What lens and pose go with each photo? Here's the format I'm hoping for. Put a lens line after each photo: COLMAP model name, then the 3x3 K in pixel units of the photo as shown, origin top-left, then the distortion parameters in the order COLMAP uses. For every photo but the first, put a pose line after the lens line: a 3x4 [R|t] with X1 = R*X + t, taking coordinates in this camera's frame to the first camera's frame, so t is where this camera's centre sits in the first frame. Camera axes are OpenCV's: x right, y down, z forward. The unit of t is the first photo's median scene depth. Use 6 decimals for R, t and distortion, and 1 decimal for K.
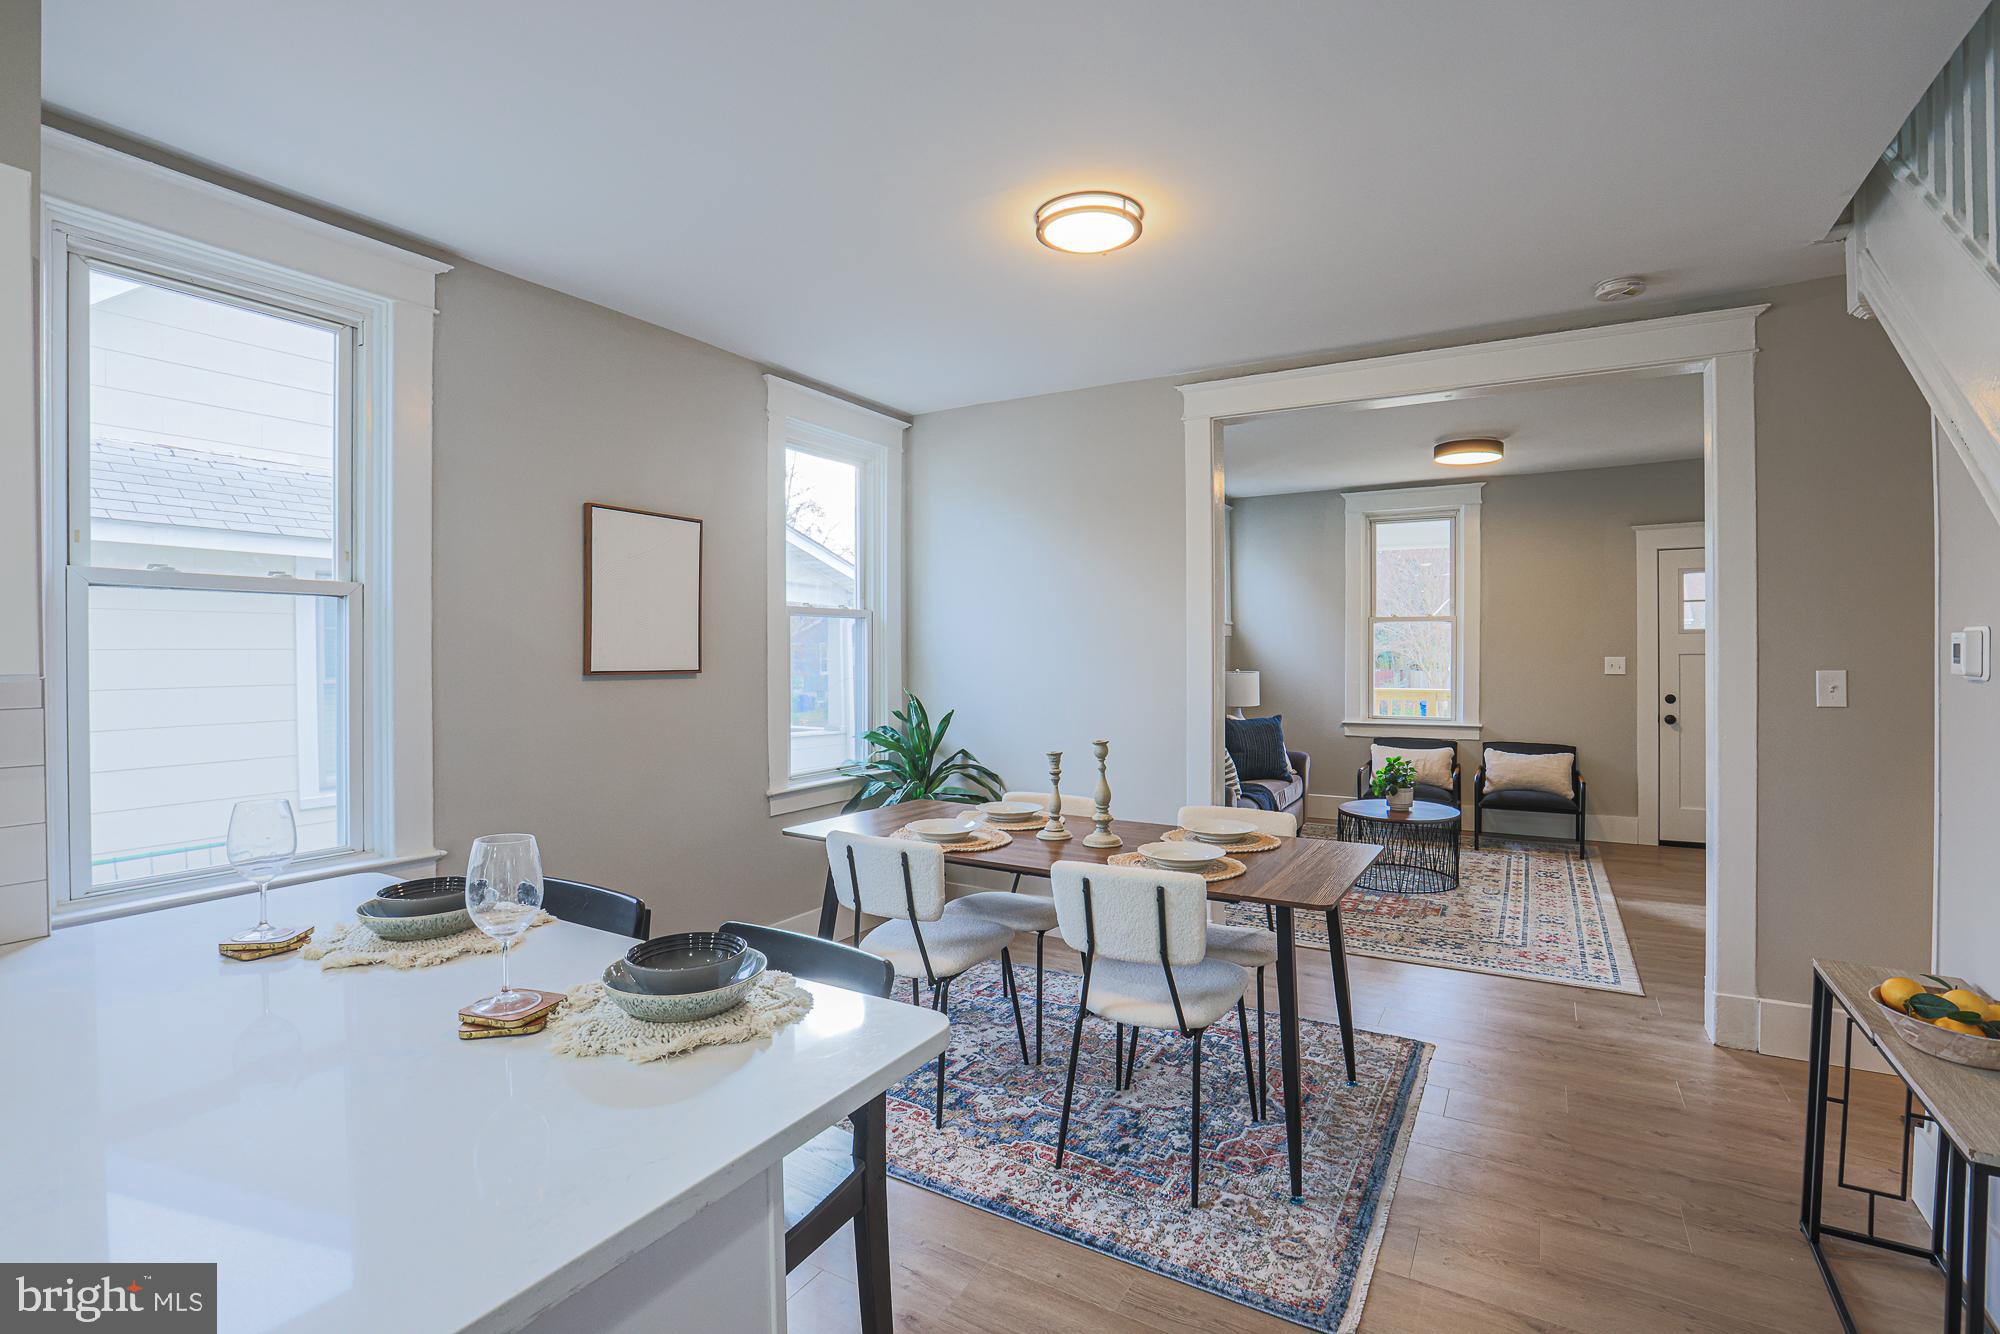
lens RADIAL K [[916.9, 0, 1013.6], [0, 916.9, 663.0], [0, 0, 1]] dist [-0.050098, 0.017585]
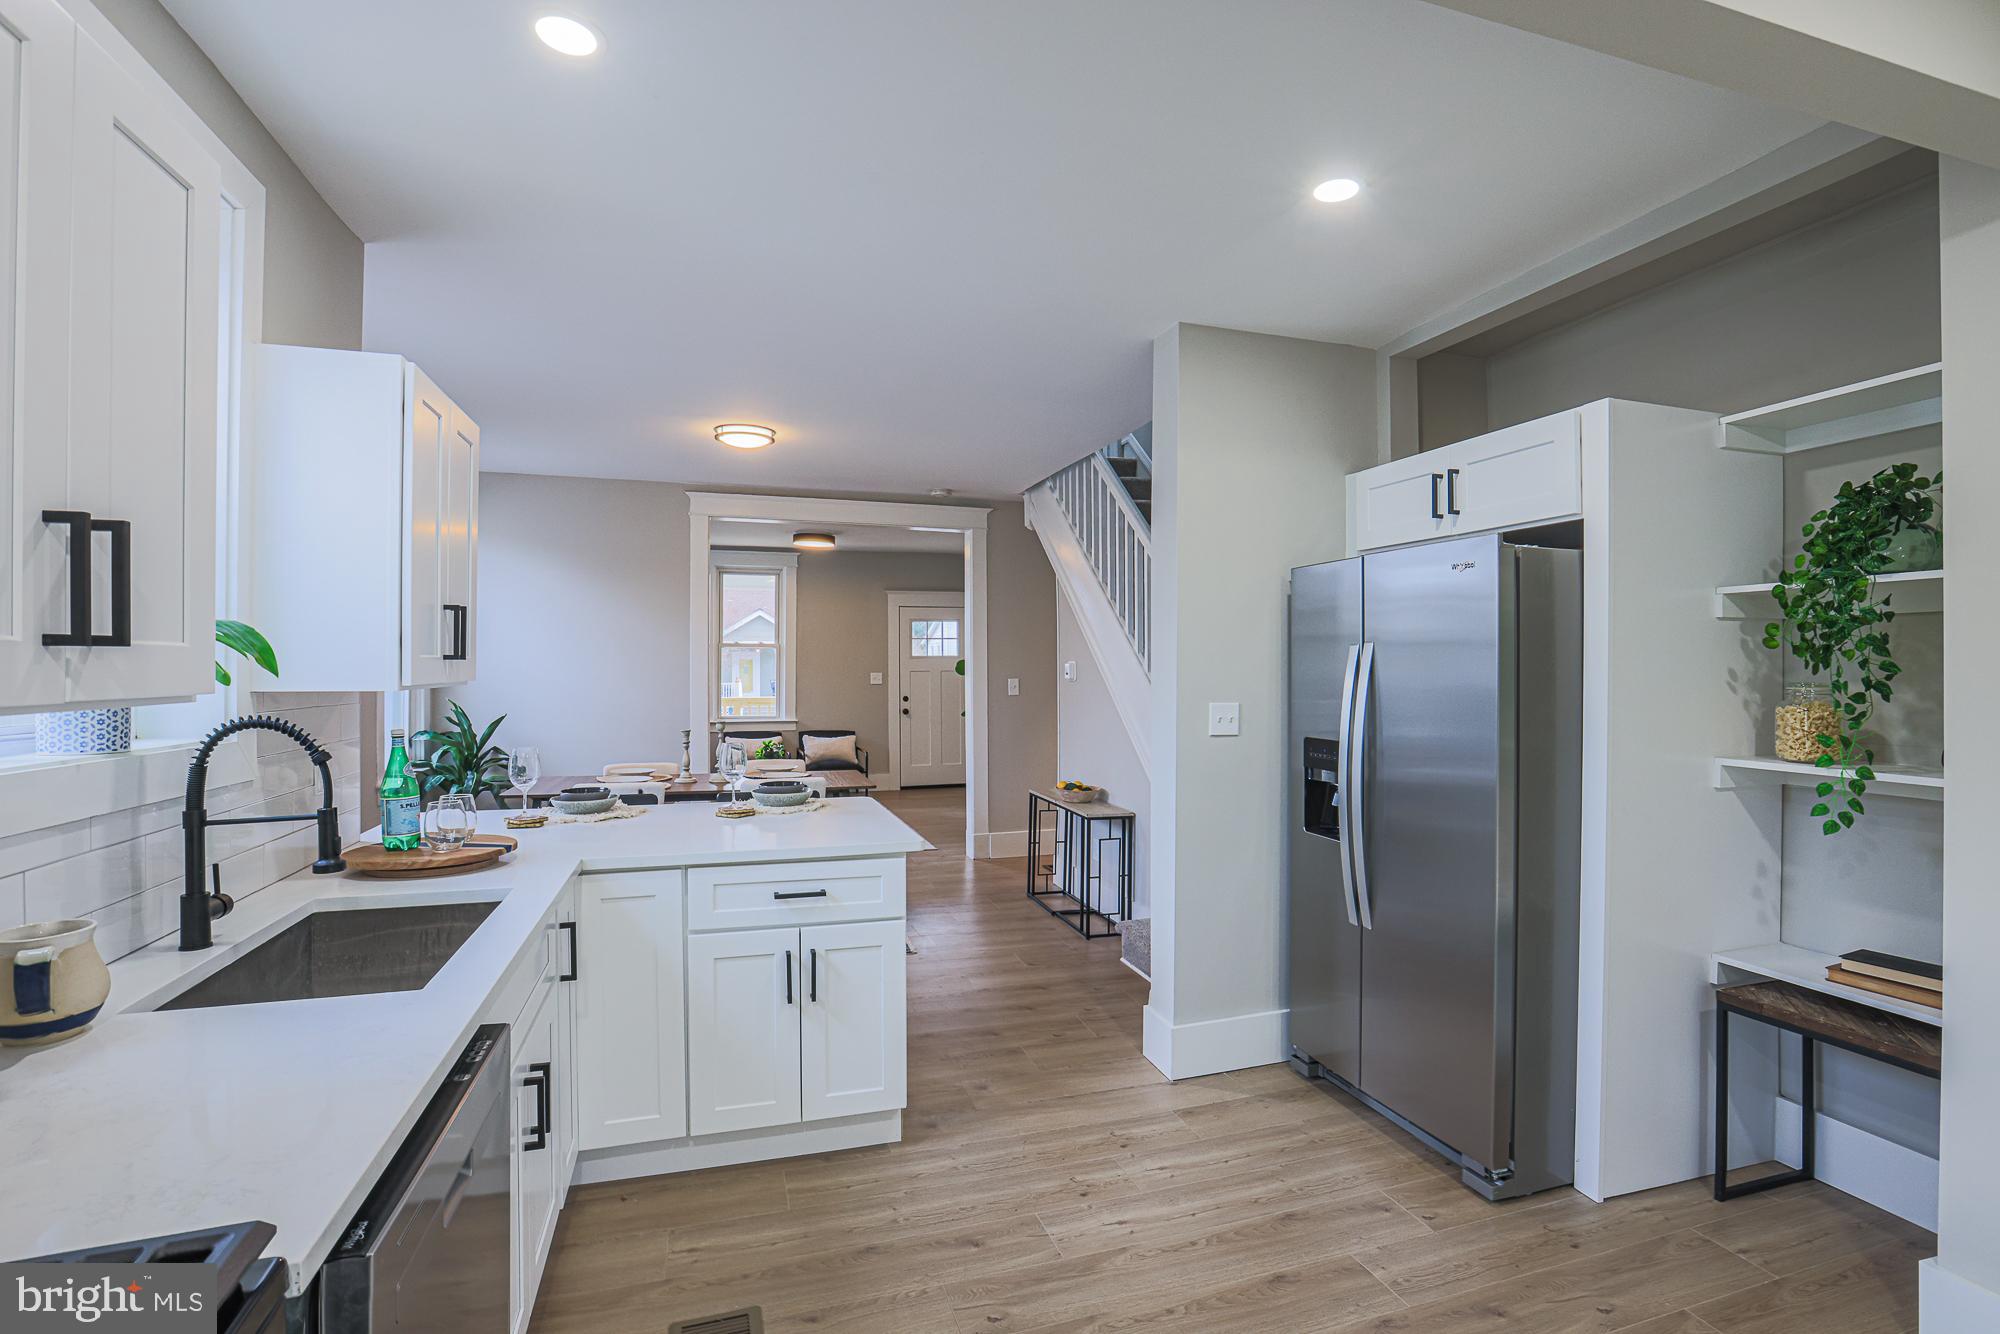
lens RADIAL K [[921.5, 0, 1004.3], [0, 921.5, 663.0], [0, 0, 1]] dist [-0.053212, 0.018190]
pose [[0.674057, 0.007806, 0.738638, -0.580311], [0.005358, 0.999866, -0.015456, 0.003813], [-0.738660, 0.014376, 0.673925, -0.391008]]
